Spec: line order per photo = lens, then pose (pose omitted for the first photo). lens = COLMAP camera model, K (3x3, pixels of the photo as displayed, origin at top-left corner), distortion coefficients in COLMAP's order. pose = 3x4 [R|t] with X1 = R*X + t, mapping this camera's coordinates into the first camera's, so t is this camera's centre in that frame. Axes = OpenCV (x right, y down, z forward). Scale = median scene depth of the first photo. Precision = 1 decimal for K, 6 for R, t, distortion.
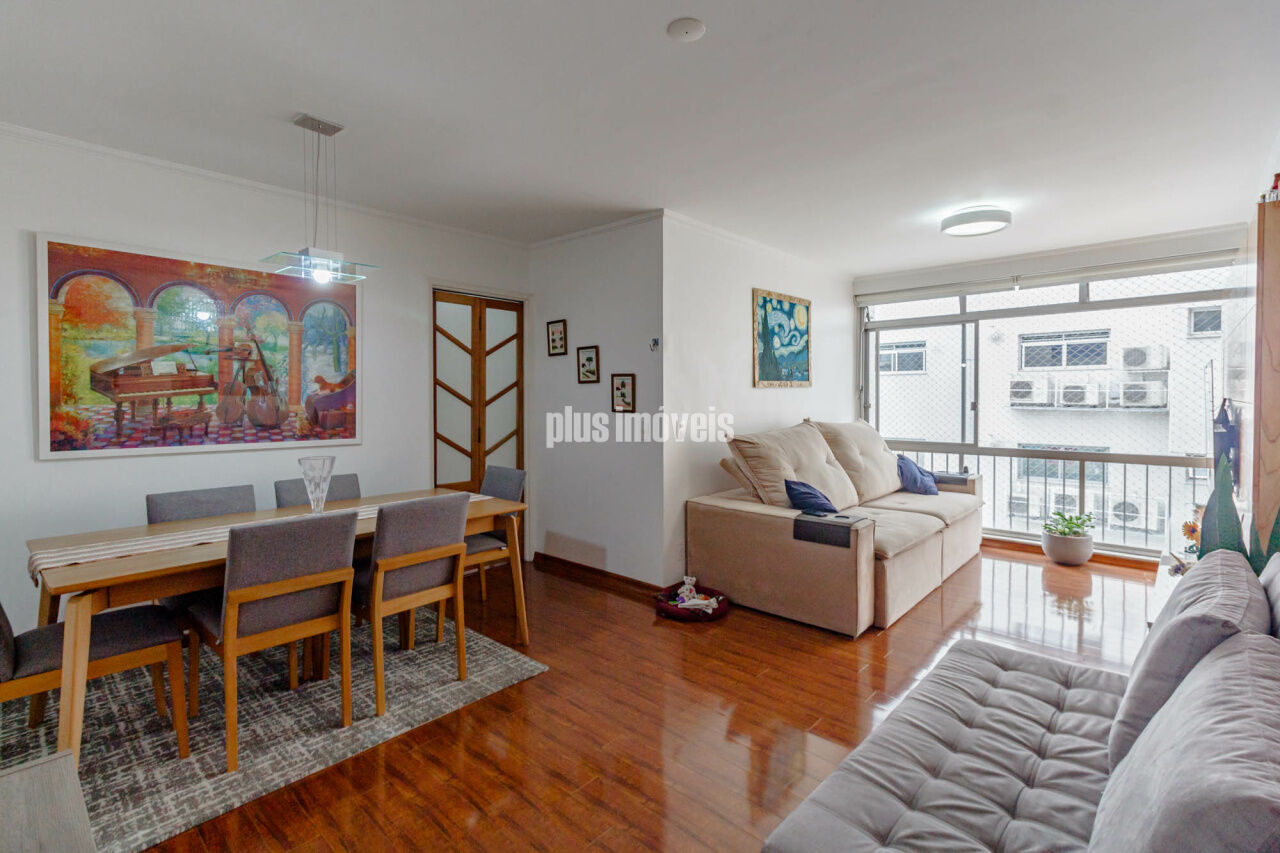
lens RADIAL K [[585.5, 0, 657.3], [0, 585.5, 405.2], [0, 0, 1]] dist [0.000143, 0.000081]
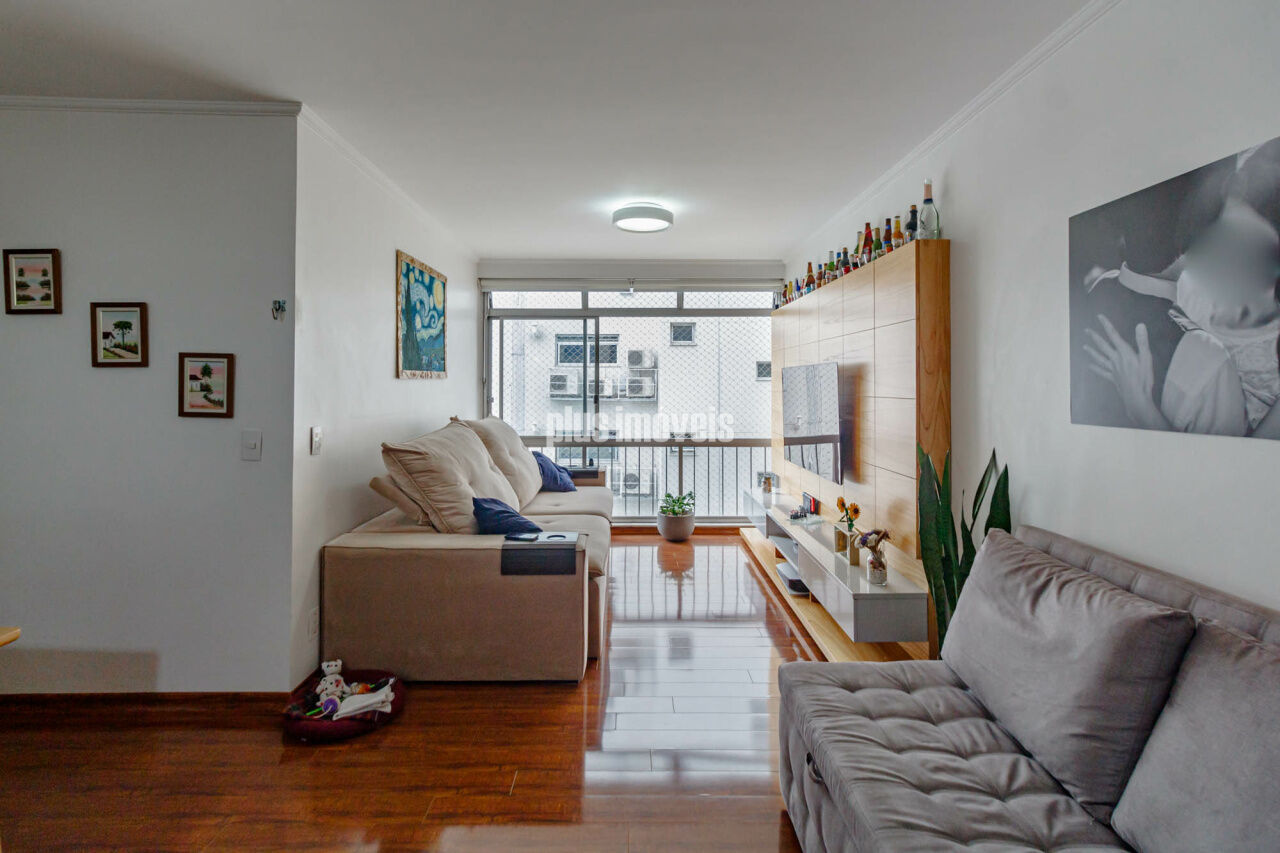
lens RADIAL K [[587.0, 0, 637.4], [0, 587.0, 377.4], [0, 0, 1]] dist [0.005964, 0.000303]
pose [[0.740855, 0.015806, 0.671478, -0.141223], [0.005826, 0.999534, -0.029956, -0.008160], [-0.671639, 0.026105, 0.740418, 0.259279]]
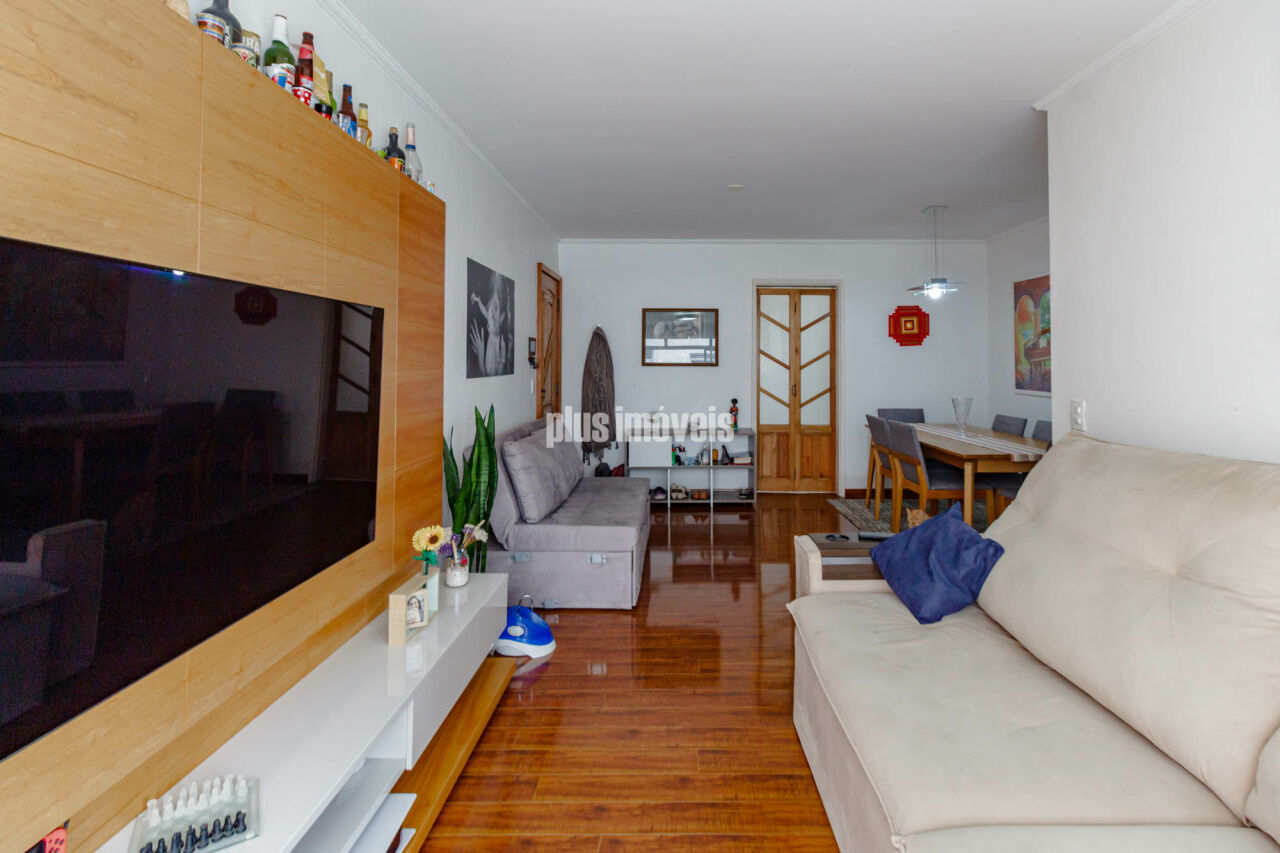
lens RADIAL K [[628.1, 0, 653.1], [0, 628.1, 349.5], [0, 0, 1]] dist [0.002685, 0.000241]
pose [[-0.768168, -0.009877, -0.640172, 0.835431], [-0.008858, 0.999949, -0.004799, -0.021918], [0.640187, 0.001984, -0.768217, 1.239205]]
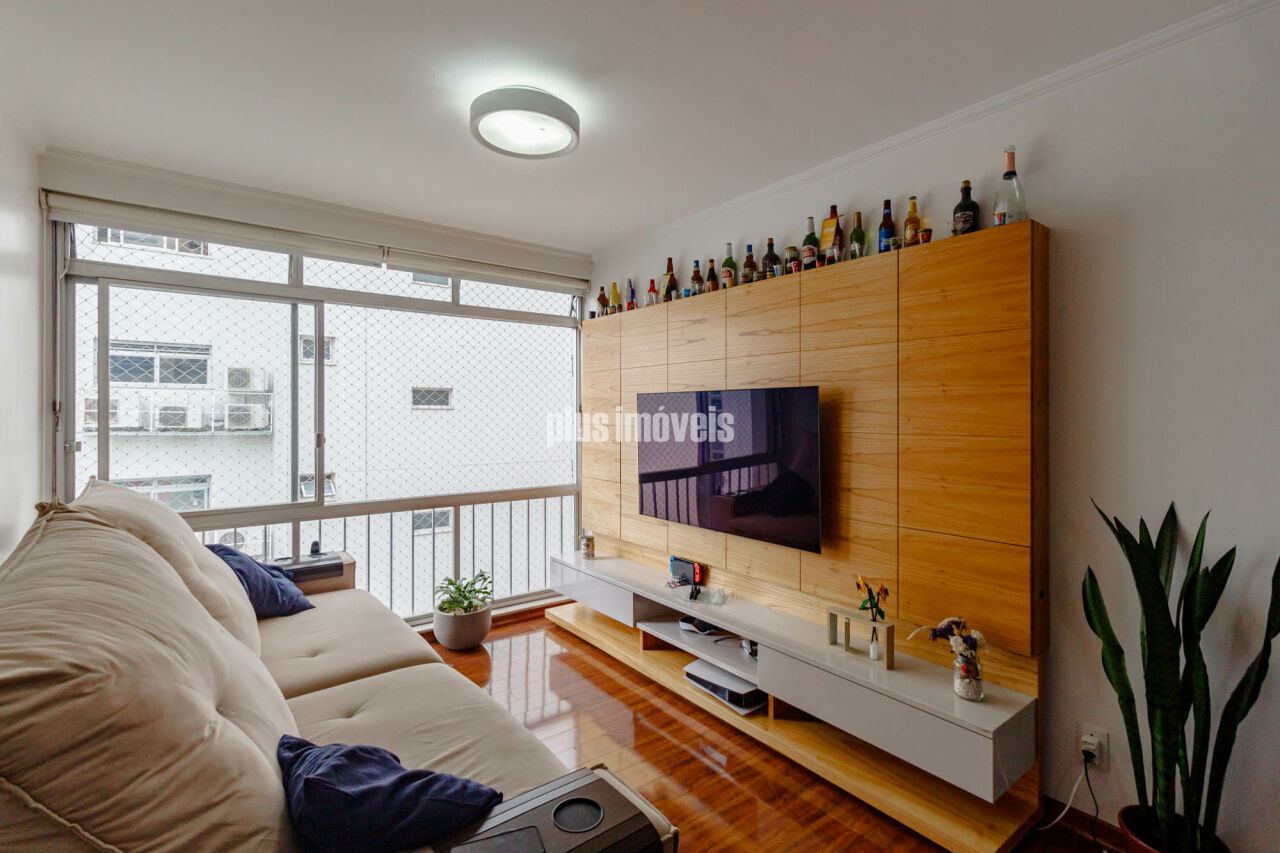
lens RADIAL K [[587.5, 0, 635.8], [0, 587.5, 415.9], [0, 0, 1]] dist [0.003318, 0.000513]
pose [[0.195983, 0.004402, 0.980597, 0.001965], [0.013096, 0.999889, -0.007106, -0.021389], [-0.980520, 0.014234, 0.195903, 0.779640]]
